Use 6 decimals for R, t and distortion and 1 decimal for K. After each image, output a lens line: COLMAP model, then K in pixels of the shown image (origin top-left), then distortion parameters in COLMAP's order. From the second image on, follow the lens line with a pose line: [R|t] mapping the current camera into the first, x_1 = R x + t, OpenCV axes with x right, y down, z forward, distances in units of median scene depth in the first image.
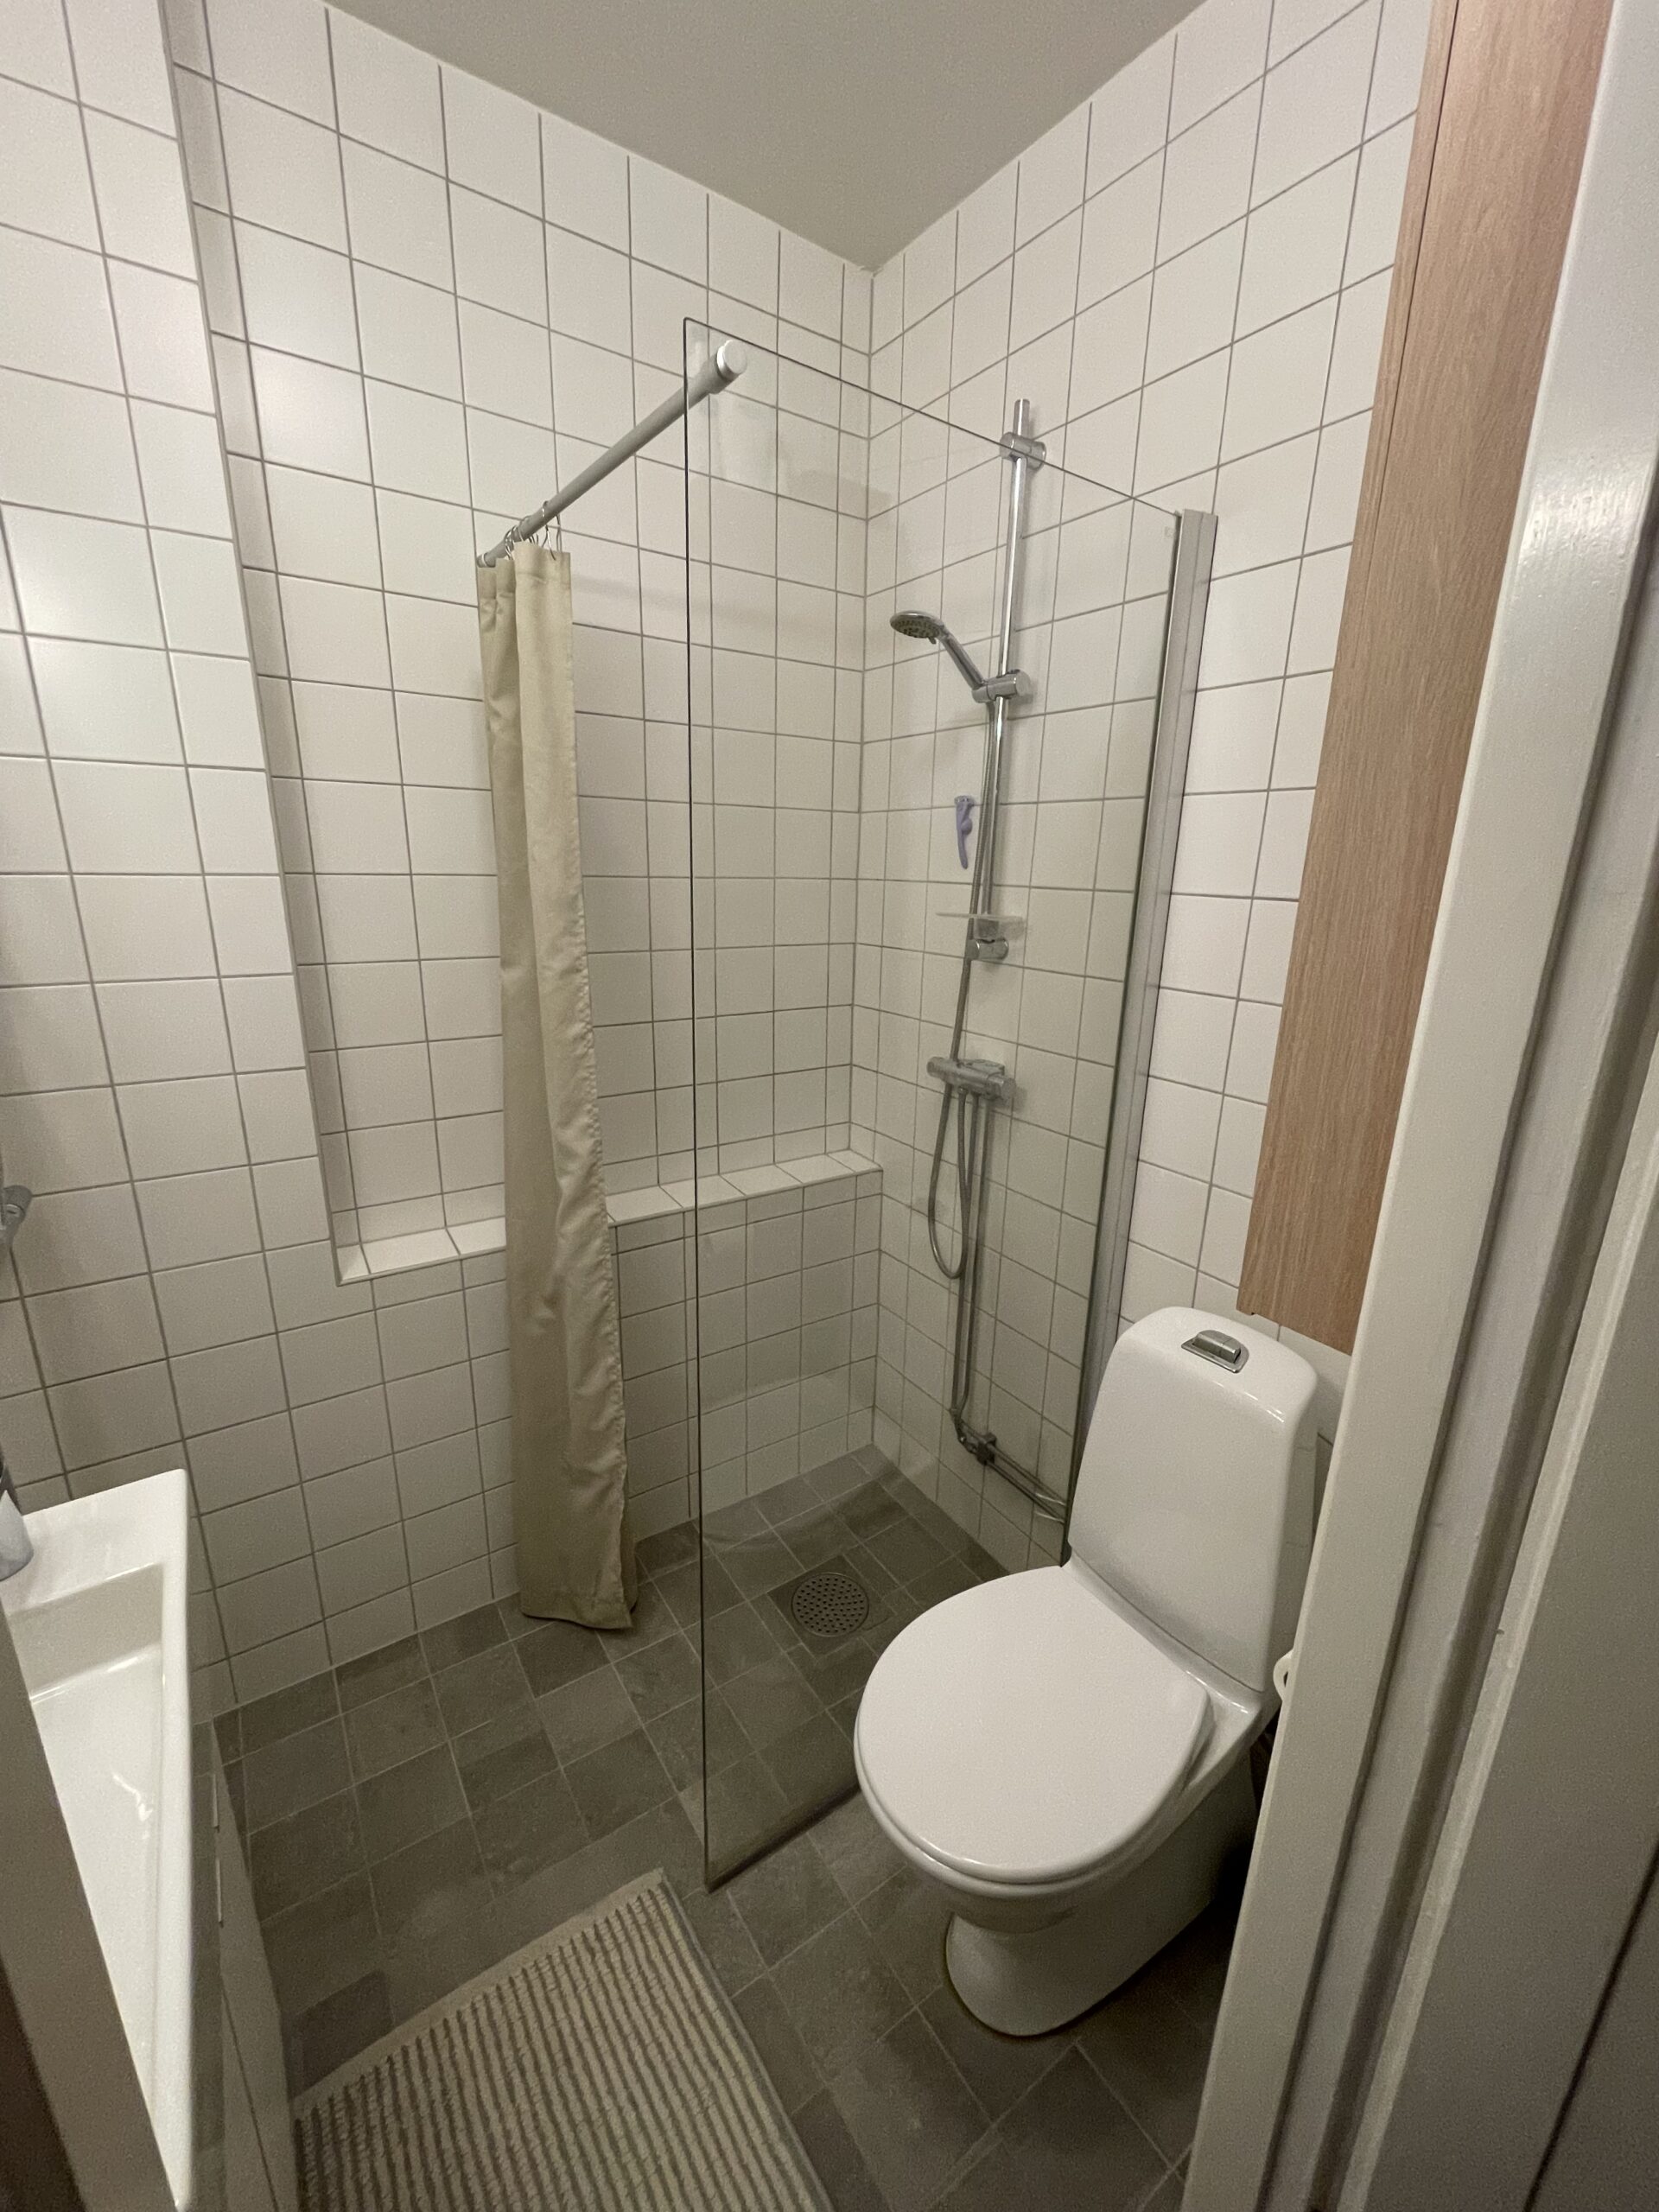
lens RADIAL K [[888.5, 0, 824.7], [0, 888.5, 1106.2], [0, 0, 1]] dist [0.000408, 0.000032]
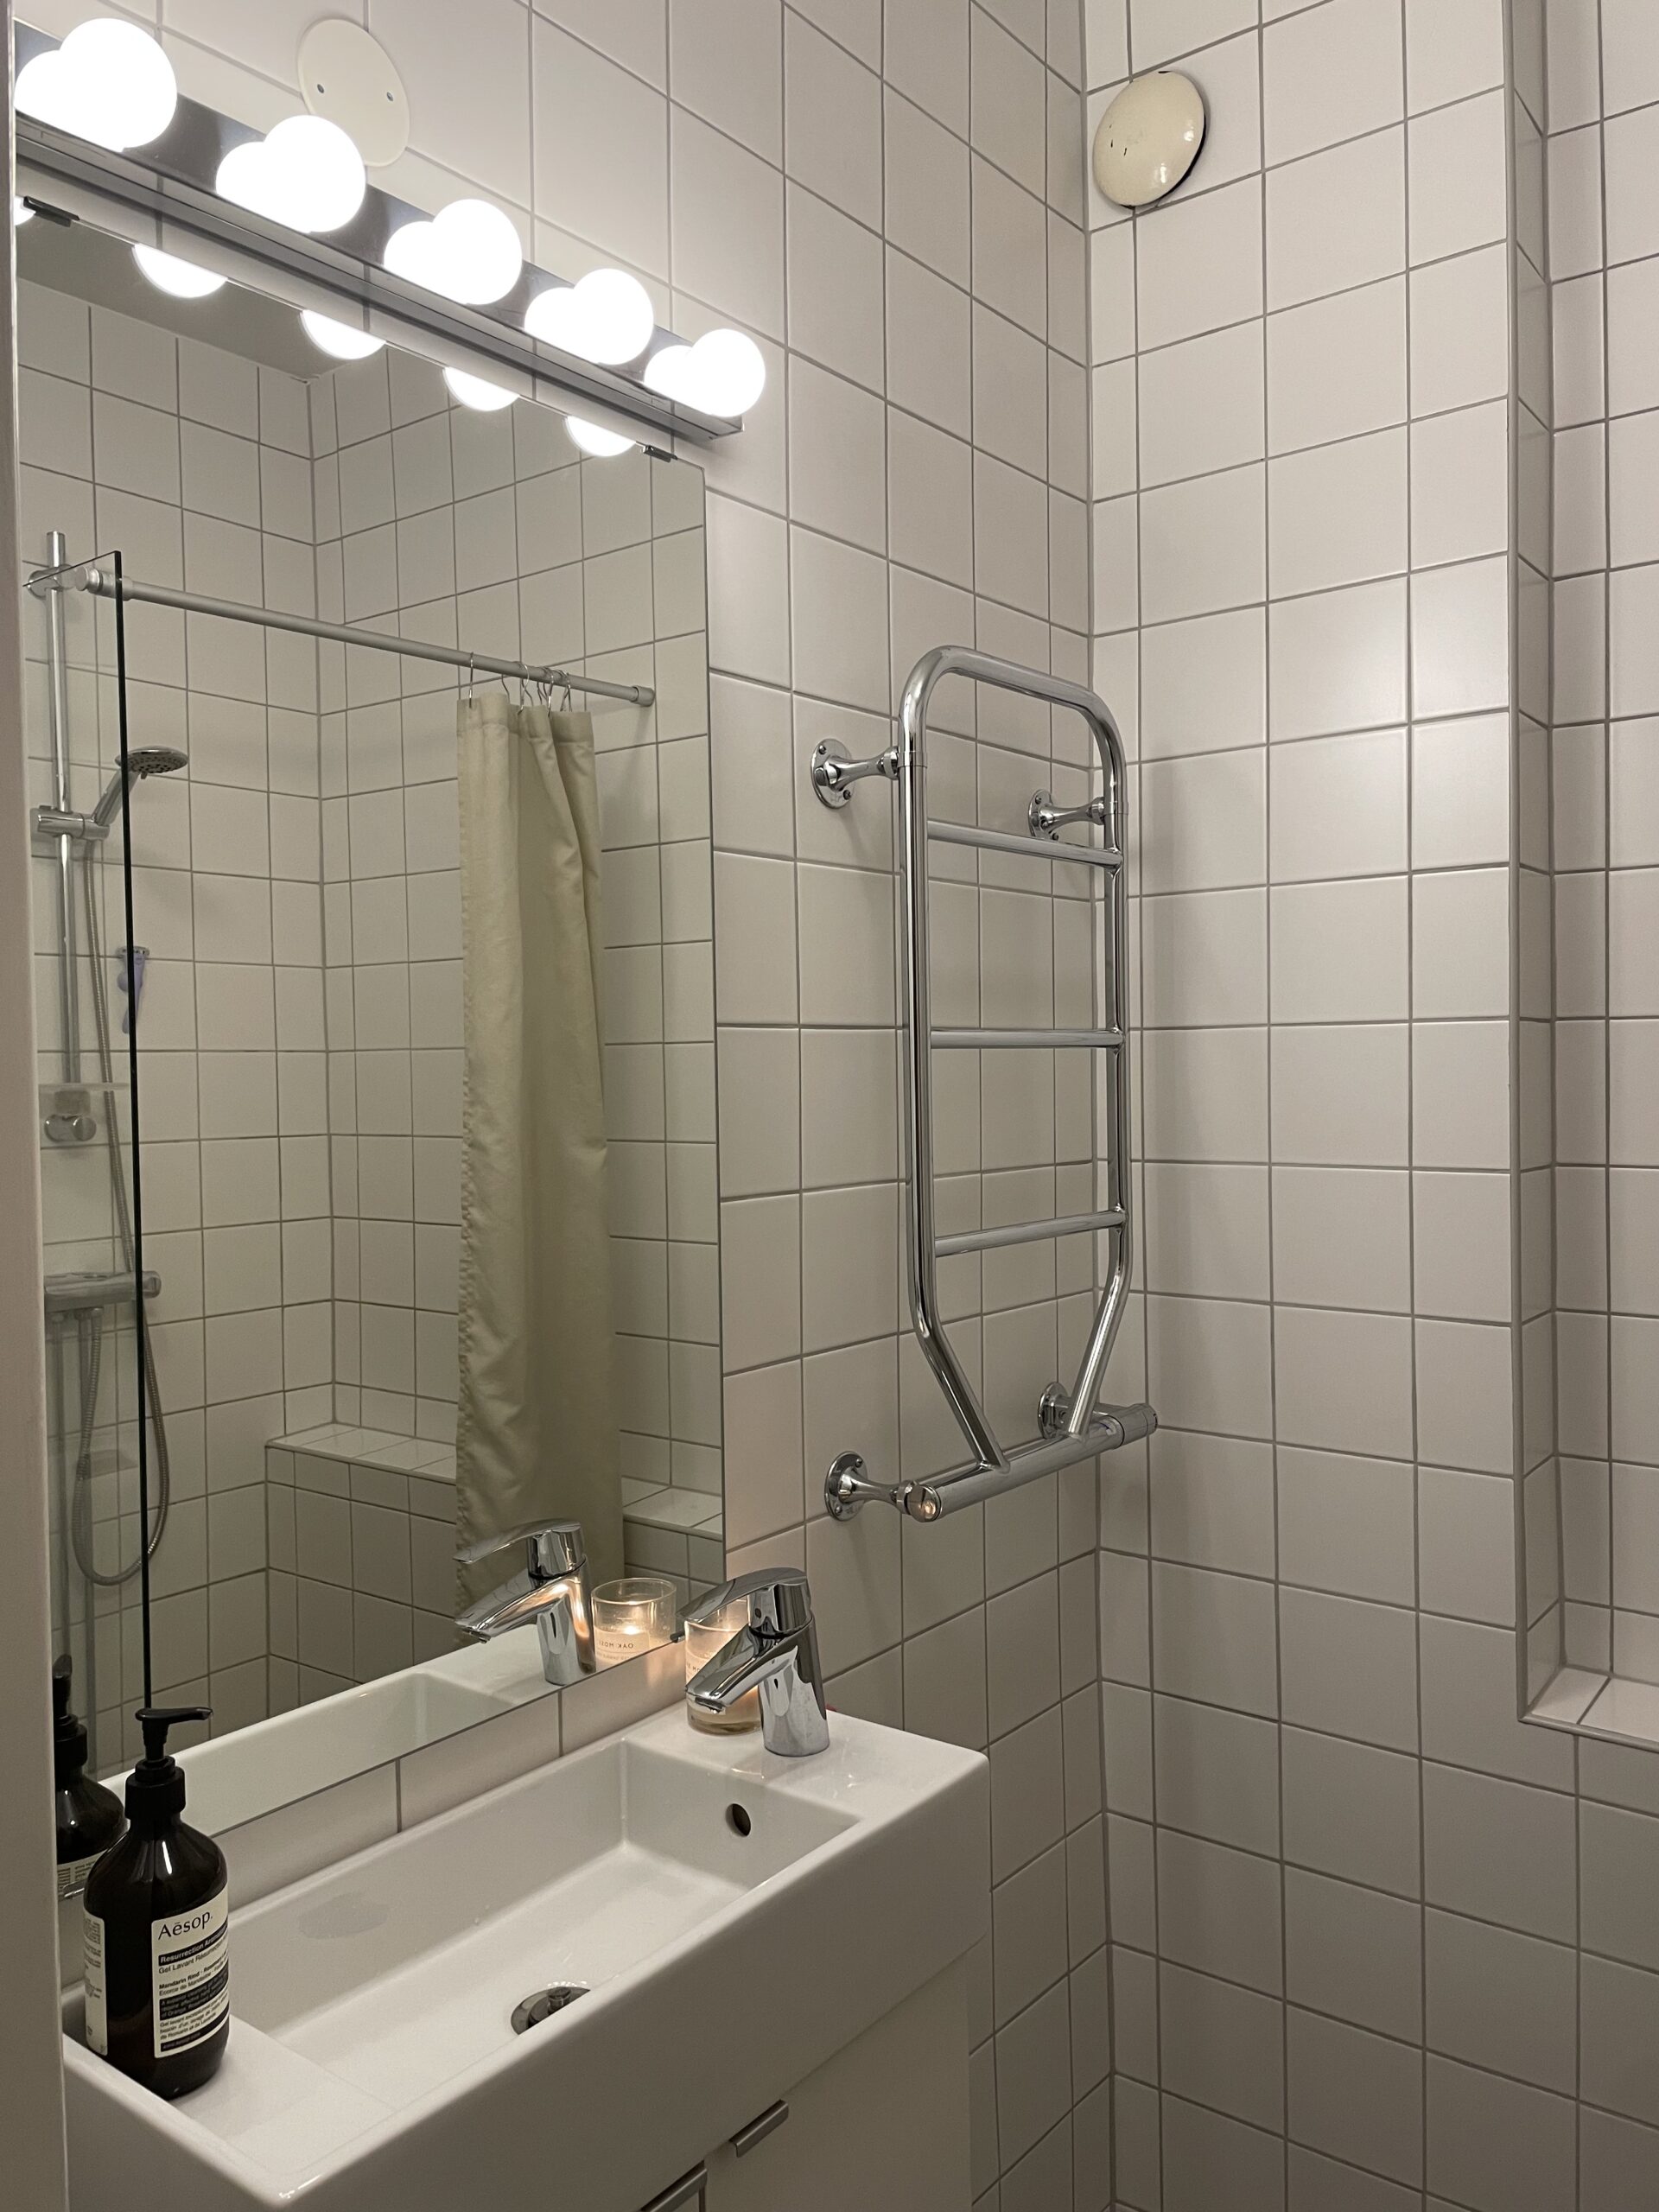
lens RADIAL K [[1680.2, 0, 828.9], [0, 1680.2, 1103.7], [0, 0, 1]] dist [0.002798, 0.000635]
pose [[0.292259, 0.004153, -0.956330, 0.406810], [-0.236144, 0.969339, -0.067957, -0.003997], [0.926726, 0.245692, 0.284279, 0.212517]]
